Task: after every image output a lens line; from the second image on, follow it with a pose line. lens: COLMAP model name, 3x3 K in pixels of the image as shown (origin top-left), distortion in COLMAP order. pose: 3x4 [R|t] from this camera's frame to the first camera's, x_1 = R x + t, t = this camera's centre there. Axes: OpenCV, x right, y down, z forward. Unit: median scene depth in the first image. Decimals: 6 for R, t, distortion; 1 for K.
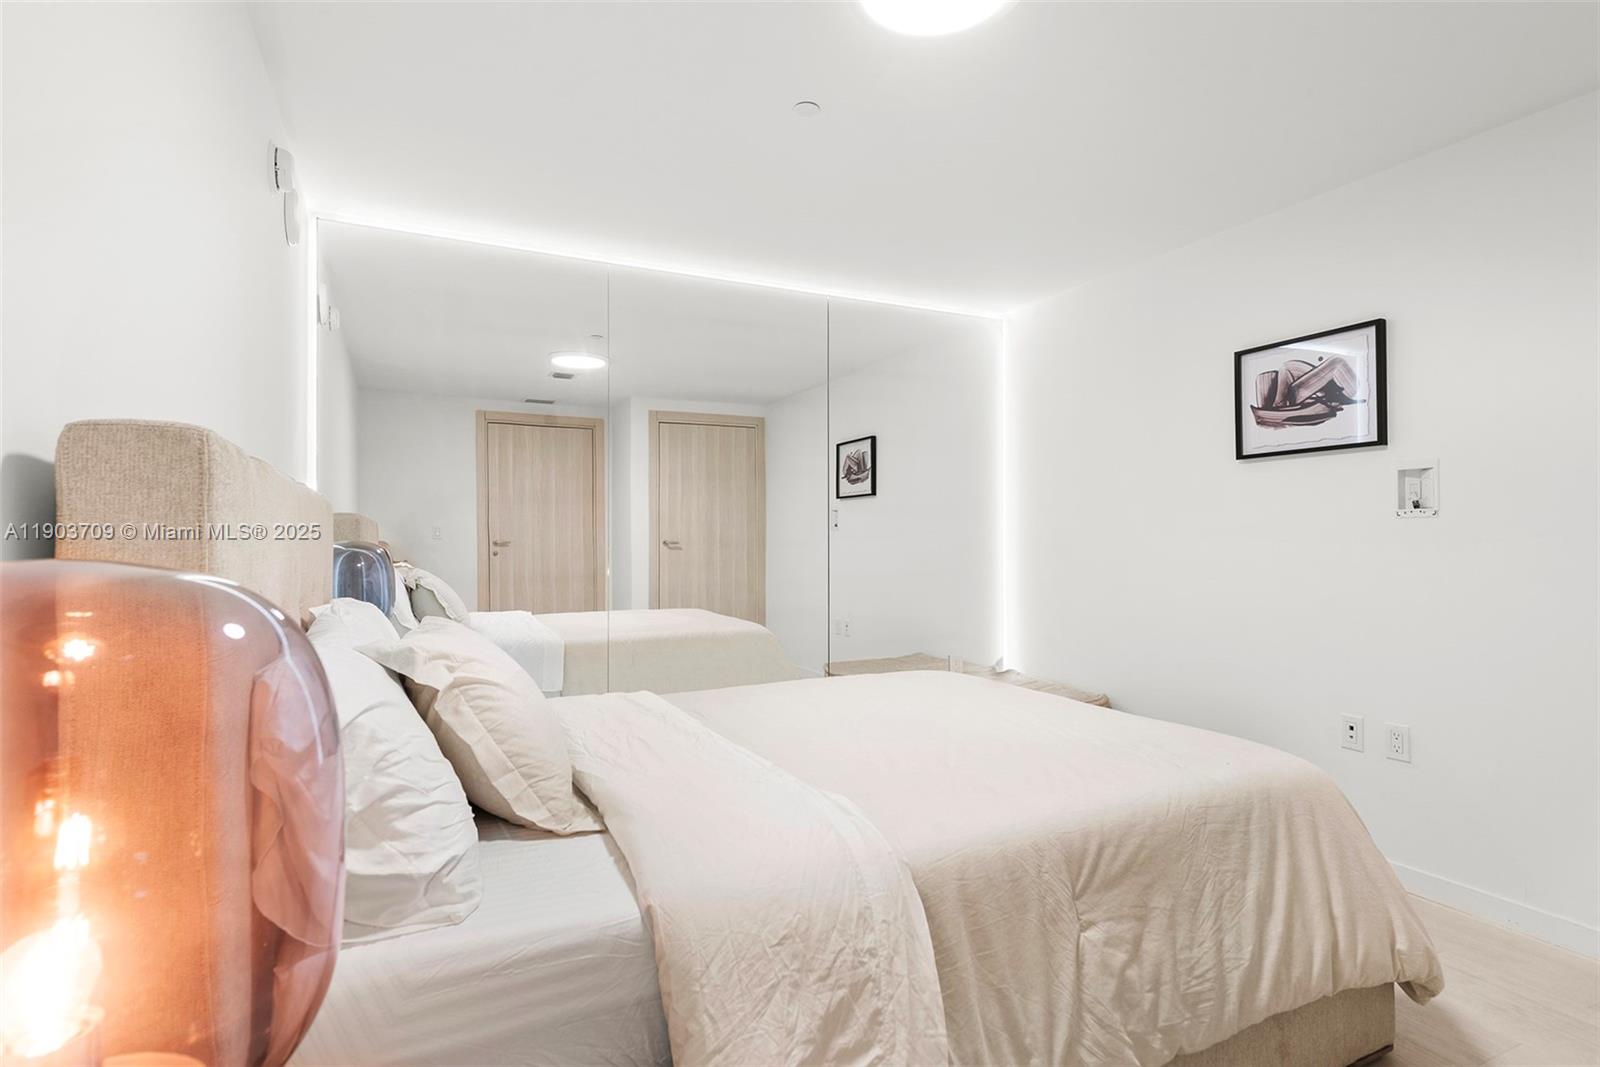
lens RADIAL K [[813.9, 0, 800.0], [0, 813.9, 533.5], [0, 0, 1]] dist [0.031918, -0.000003]
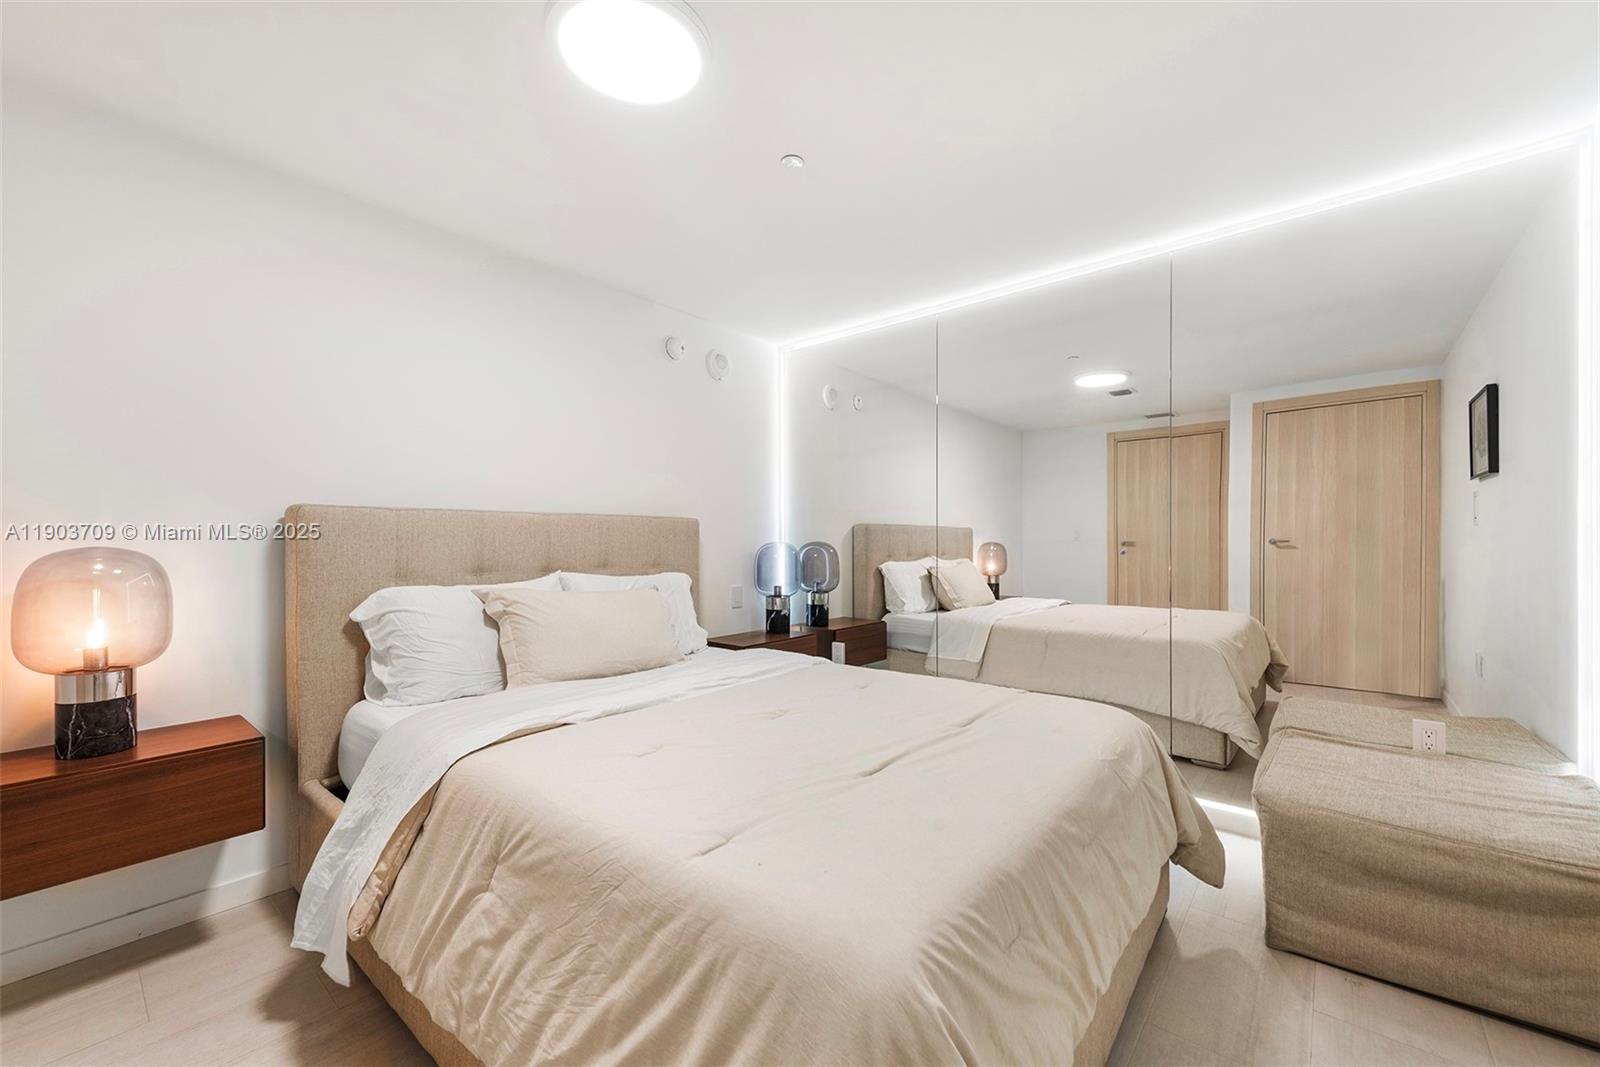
lens RADIAL K [[630.3, 0, 807.8], [0, 630.3, 536.8], [0, 0, 1]] dist [0.013880, -0.004437]
pose [[0.397216, -0.008392, -0.917687, 0.345136], [0.010093, 0.999938, -0.004775, 0.002198], [0.917670, -0.007365, 0.397276, 0.278186]]
